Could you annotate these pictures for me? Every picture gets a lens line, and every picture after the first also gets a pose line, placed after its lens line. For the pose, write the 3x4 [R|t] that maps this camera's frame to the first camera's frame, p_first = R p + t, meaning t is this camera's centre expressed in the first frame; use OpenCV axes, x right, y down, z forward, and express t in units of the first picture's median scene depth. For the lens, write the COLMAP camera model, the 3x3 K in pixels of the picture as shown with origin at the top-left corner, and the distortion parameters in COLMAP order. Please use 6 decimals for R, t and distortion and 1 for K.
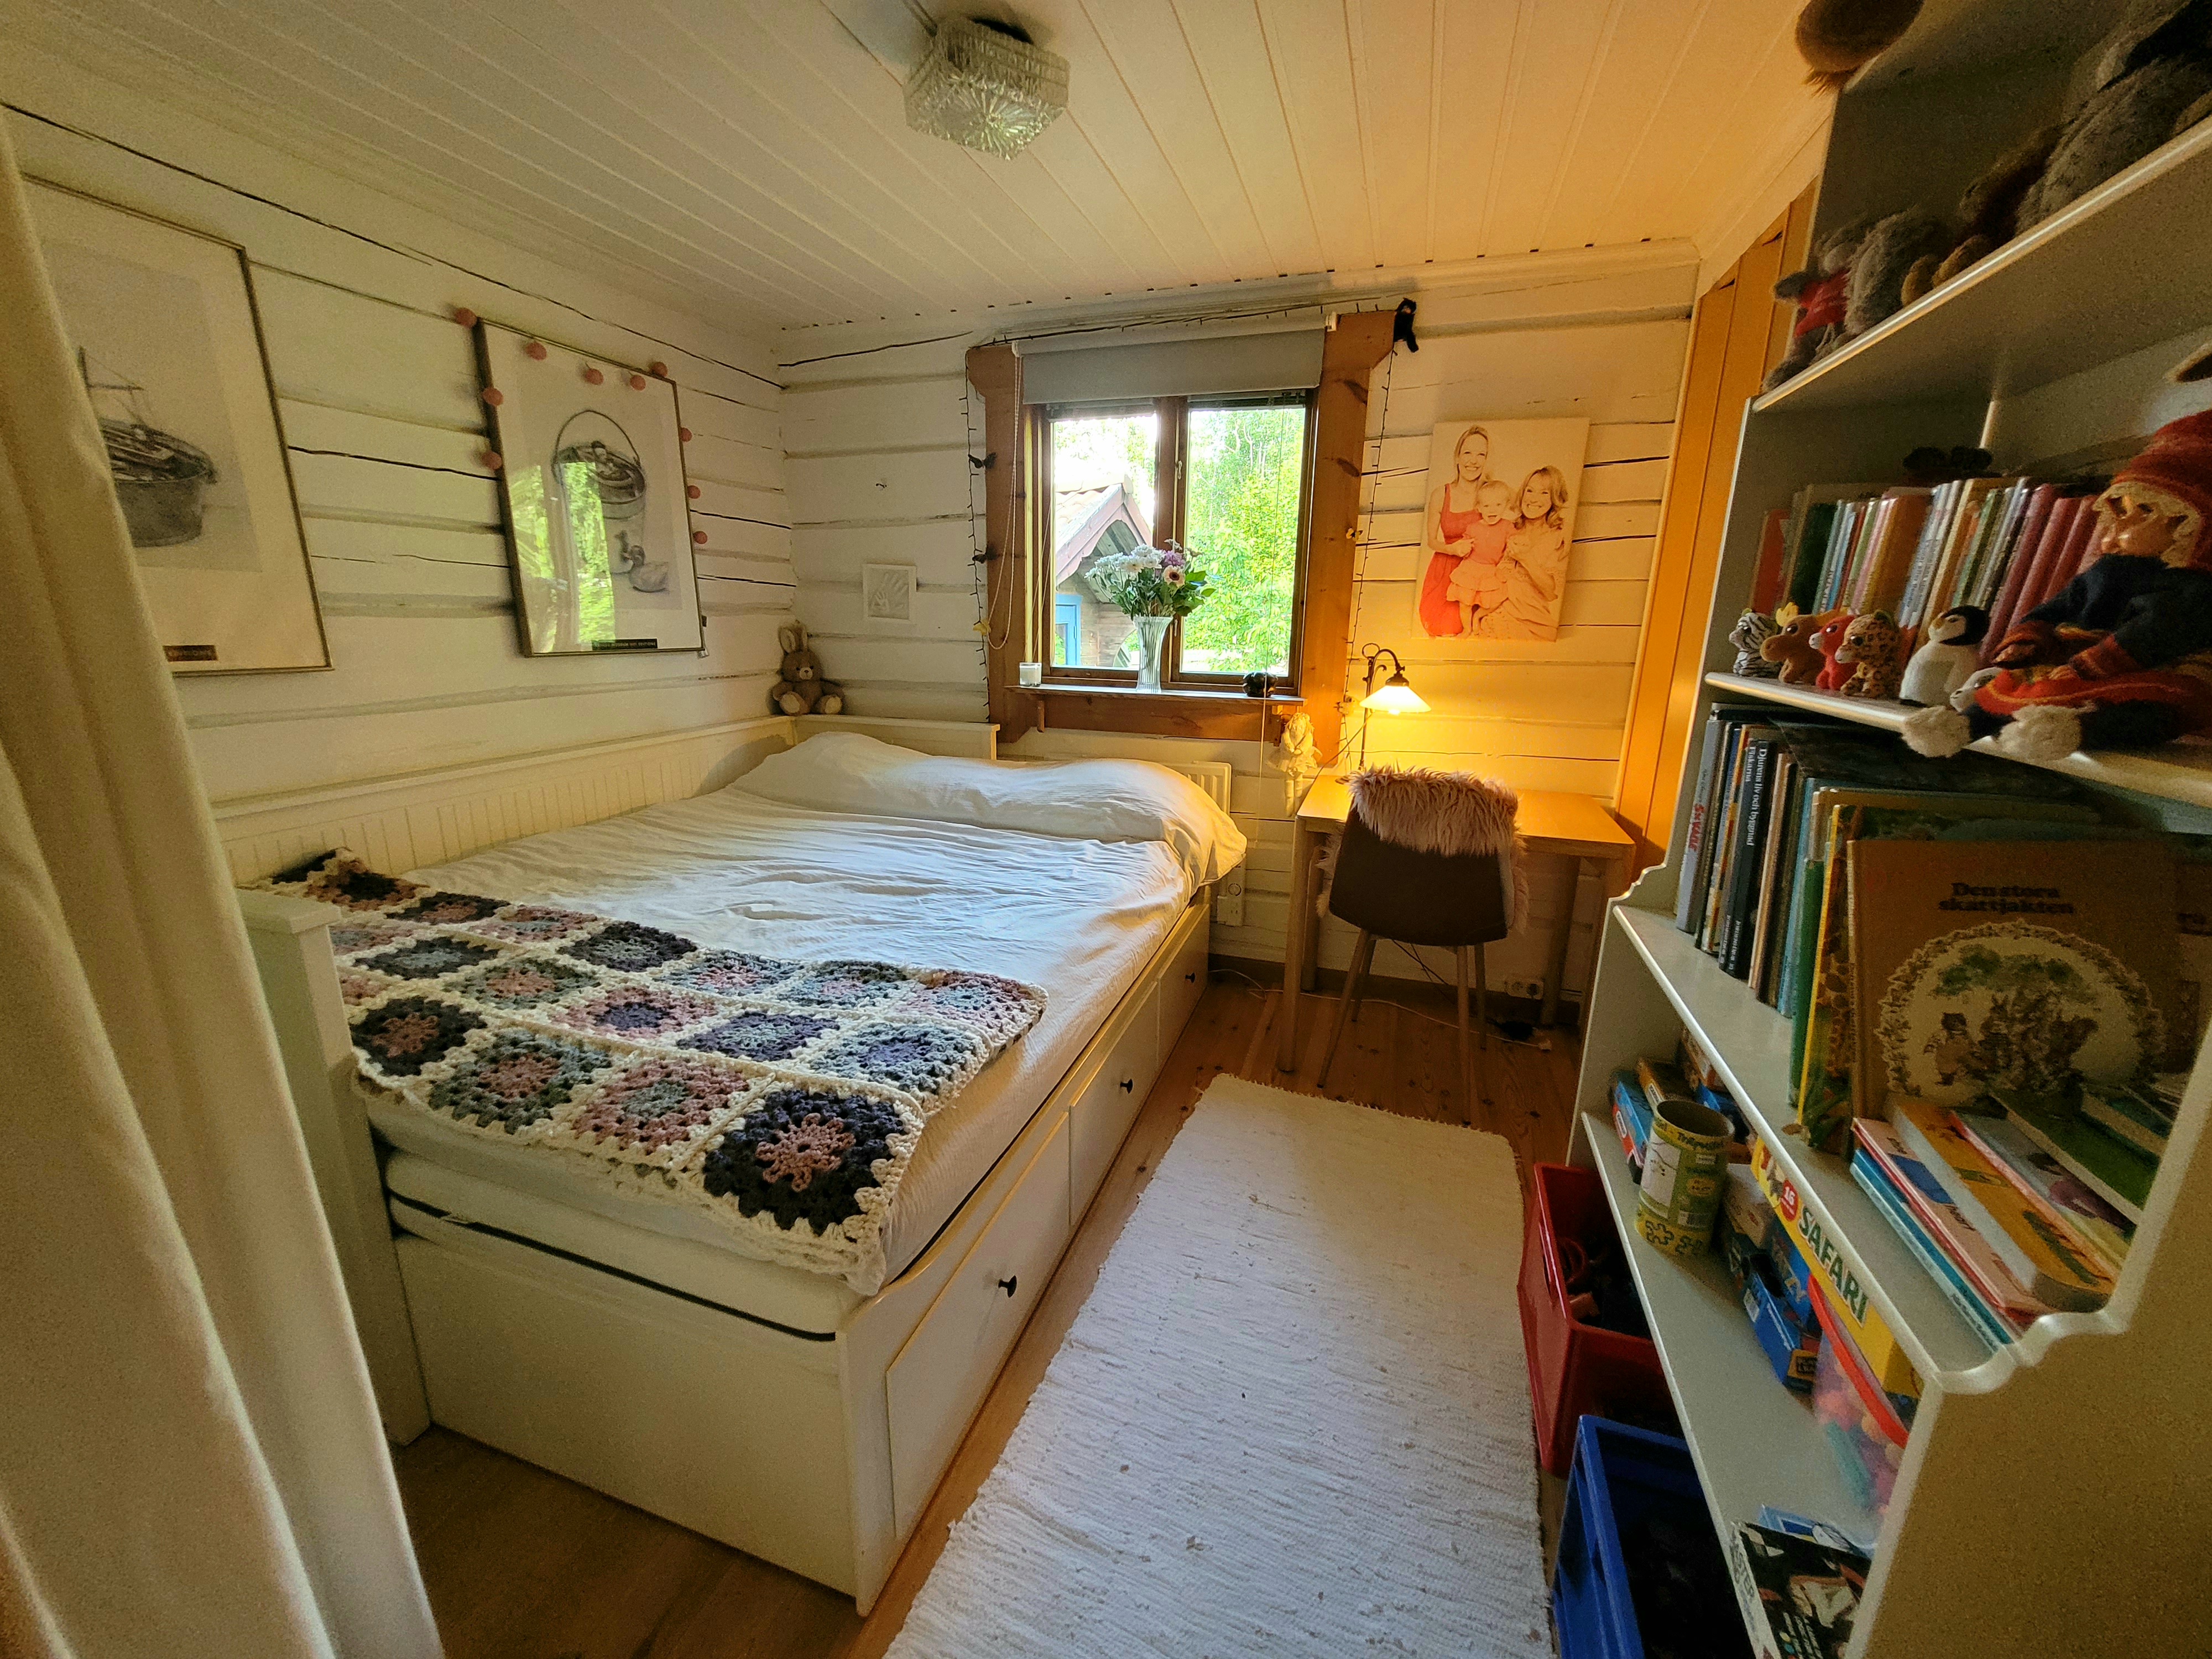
lens RADIAL K [[868.5, 0, 1107.6], [0, 868.5, 823.9], [0, 0, 1]] dist [-0.001364, -0.000125]
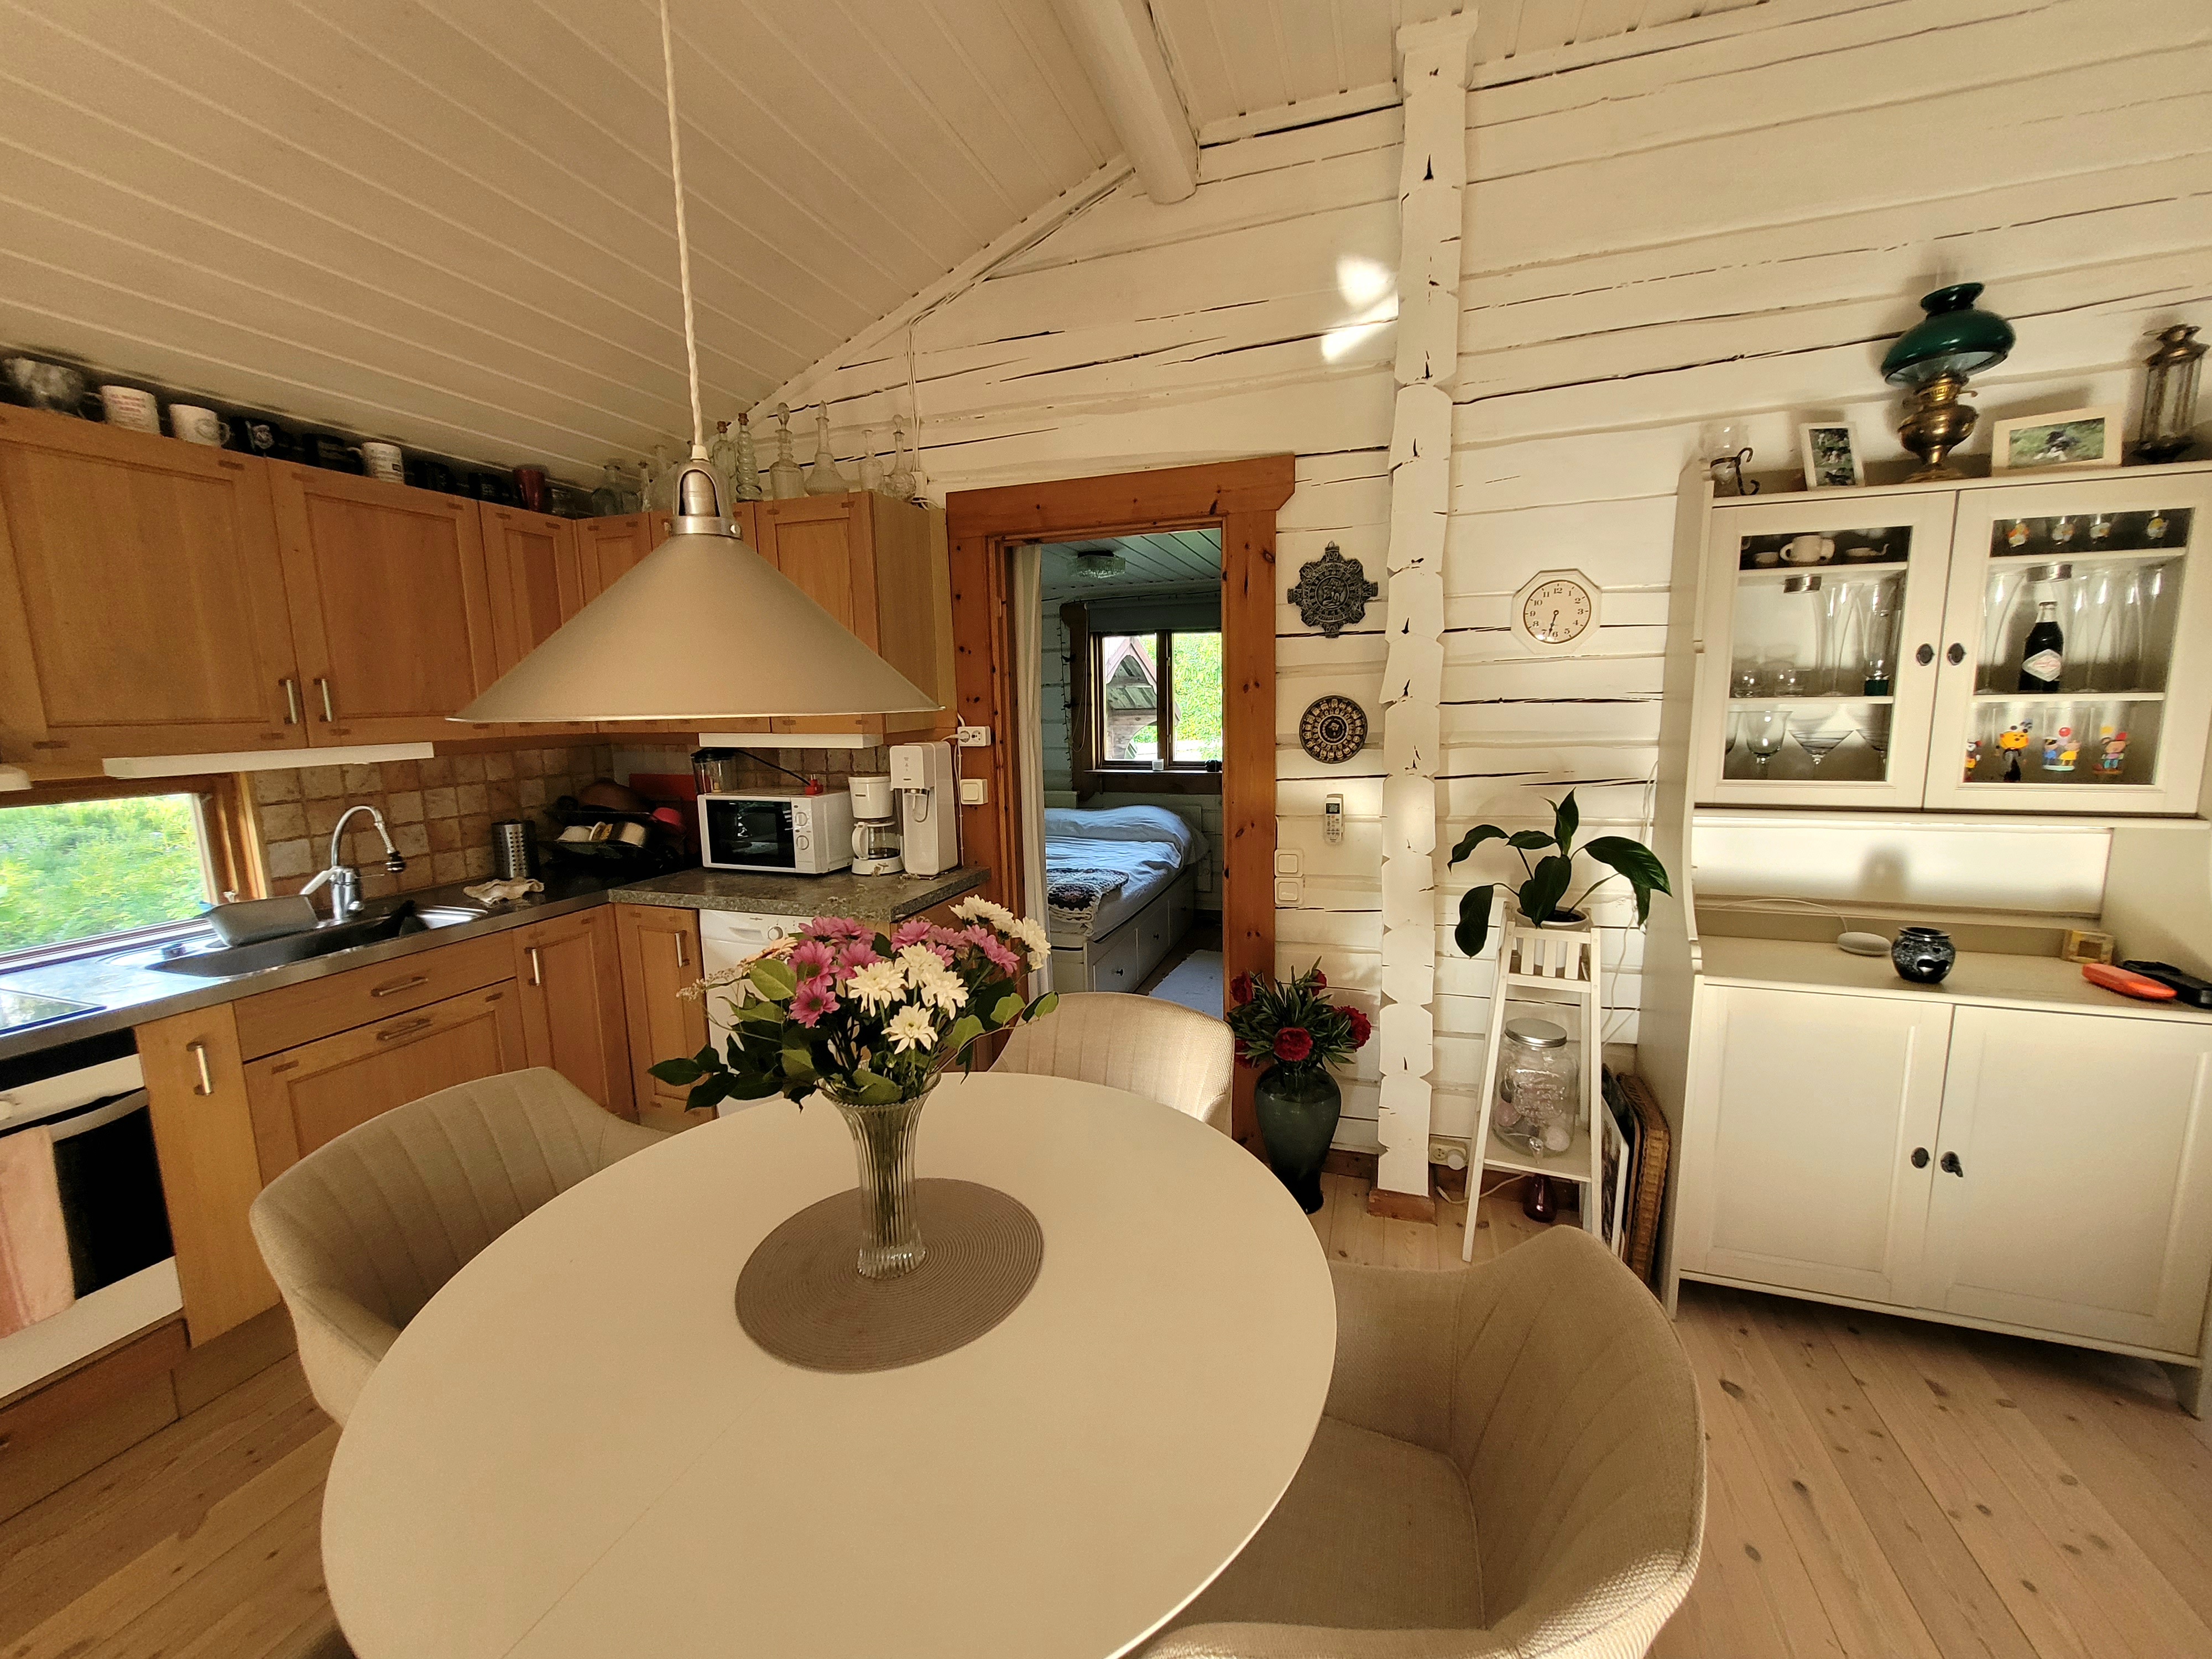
lens RADIAL K [[868.5, 0, 1109.0], [0, 868.5, 829.3], [0, 0, 1]] dist [-0.001364, -0.000125]
pose [[0.999367, -0.035509, -0.002253, -0.062575], [0.035130, 0.994791, -0.095688, 0.161155], [0.005639, 0.095548, 0.995409, -0.930434]]
